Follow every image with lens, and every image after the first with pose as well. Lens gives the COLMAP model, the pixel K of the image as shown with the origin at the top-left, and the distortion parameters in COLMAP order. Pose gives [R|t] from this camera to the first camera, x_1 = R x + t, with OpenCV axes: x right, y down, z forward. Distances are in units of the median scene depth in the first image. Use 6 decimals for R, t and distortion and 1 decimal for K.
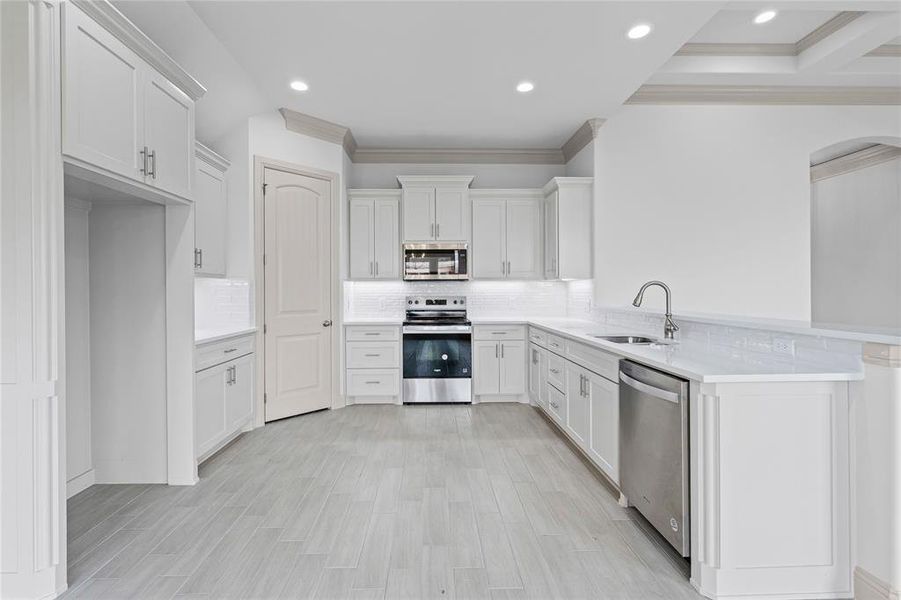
lens RADIAL K [[415.2, 0, 440.0], [0, 415.2, 279.2], [0, 0, 1]] dist [-0.005512, 0.001655]
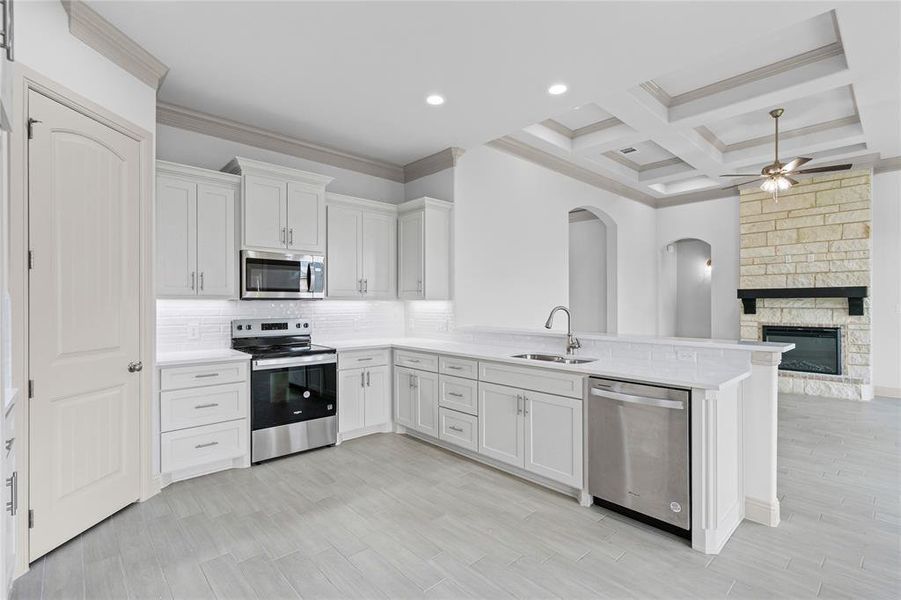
lens RADIAL K [[415.2, 0, 449.5], [0, 415.2, 292.3], [0, 0, 1]] dist [-0.005512, 0.001655]
pose [[0.752940, 0.021946, 0.657723, -0.326476], [-0.021678, 0.999729, -0.008541, -0.011305], [-0.657732, -0.007827, 0.753212, 0.216561]]
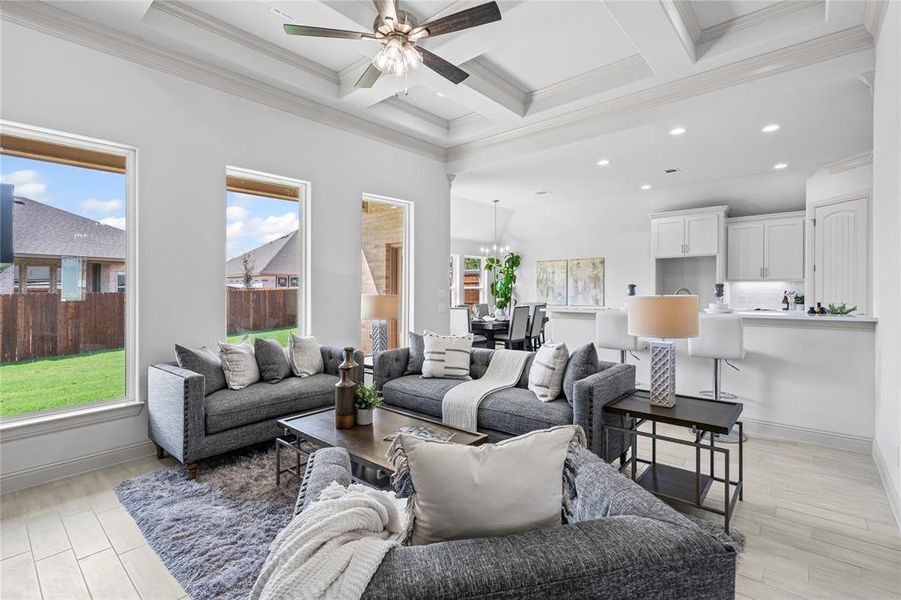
lens RADIAL K [[415.2, 0, 440.1], [0, 415.2, 285.2], [0, 0, 1]] dist [-0.005512, 0.001655]
pose [[-0.686141, 0.010803, -0.727388, 1.501270], [0.037744, 0.999072, -0.020767, -0.002664], [0.726488, -0.041704, -0.685912, 0.940325]]
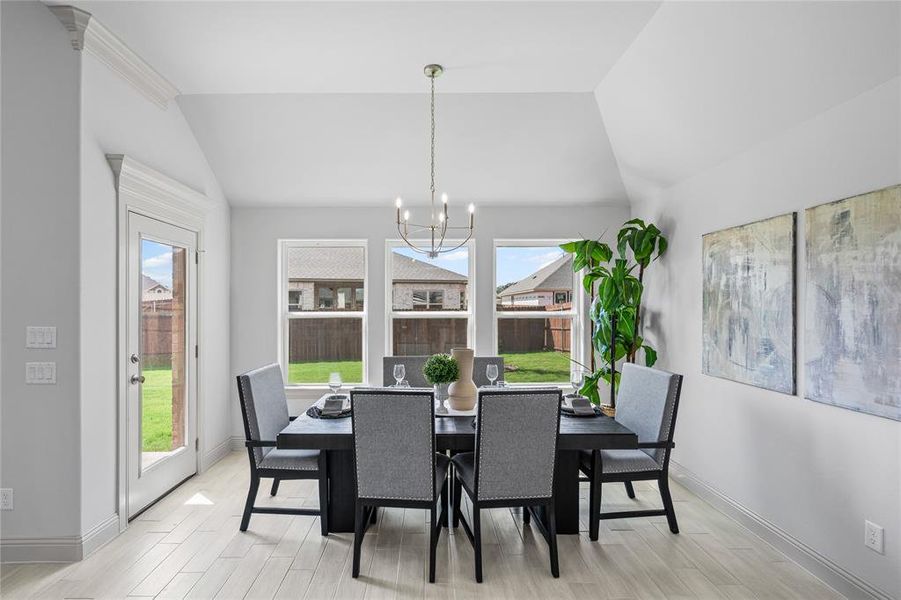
lens RADIAL K [[415.2, 0, 423.6], [0, 415.2, 305.5], [0, 0, 1]] dist [-0.005512, 0.001655]
pose [[-0.999777, 0.010960, 0.018078, -0.075221], [0.010381, 0.999440, -0.031814, -0.021678], [-0.018417, -0.031619, -0.999330, 0.473862]]
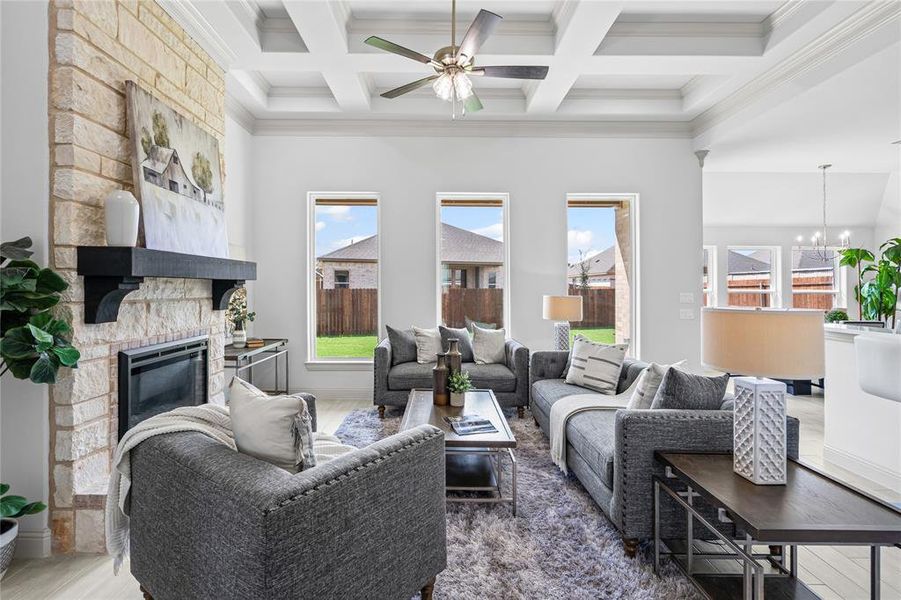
lens RADIAL K [[415.2, 0, 442.1], [0, 415.2, 286.1], [0, 0, 1]] dist [-0.005512, 0.001655]
pose [[-0.999741, -0.000483, 0.022746, 1.123023], [-0.001223, 0.999470, -0.032536, 0.003924], [-0.022718, -0.032555, -0.999212, 1.158989]]
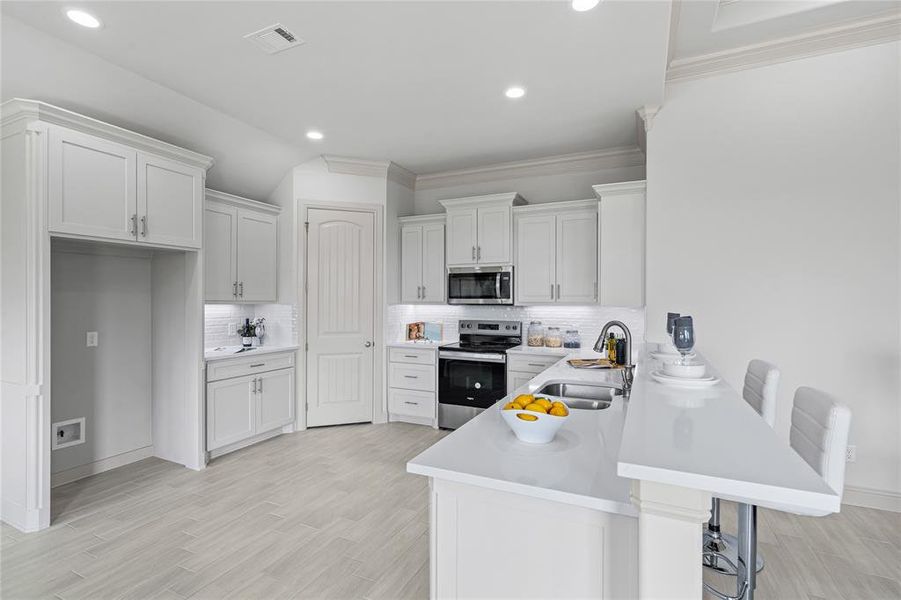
lens RADIAL K [[415.2, 0, 456.7], [0, 415.2, 290.7], [0, 0, 1]] dist [-0.005512, 0.001655]
pose [[0.898921, -0.001980, -0.438106, 0.406559], [0.002872, 0.999995, 0.001374, -0.034348], [0.438101, -0.002493, 0.898922, 0.123069]]
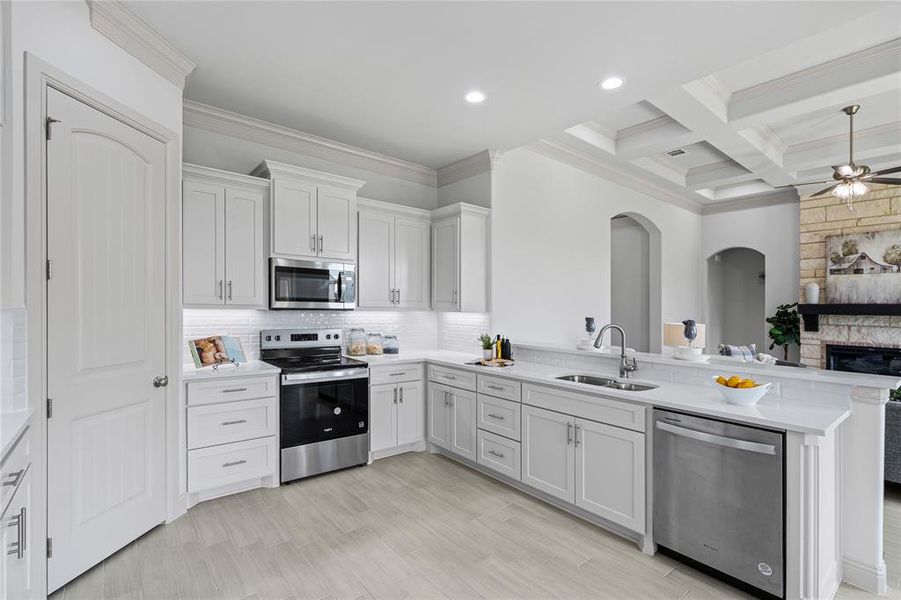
lens RADIAL K [[415.2, 0, 448.6], [0, 415.2, 299.6], [0, 0, 1]] dist [-0.005512, 0.001655]
pose [[0.791673, 0.030709, 0.610173, -0.311203], [-0.038241, 0.999268, -0.000675, -0.026973], [-0.609748, -0.022799, 0.792268, 0.281040]]
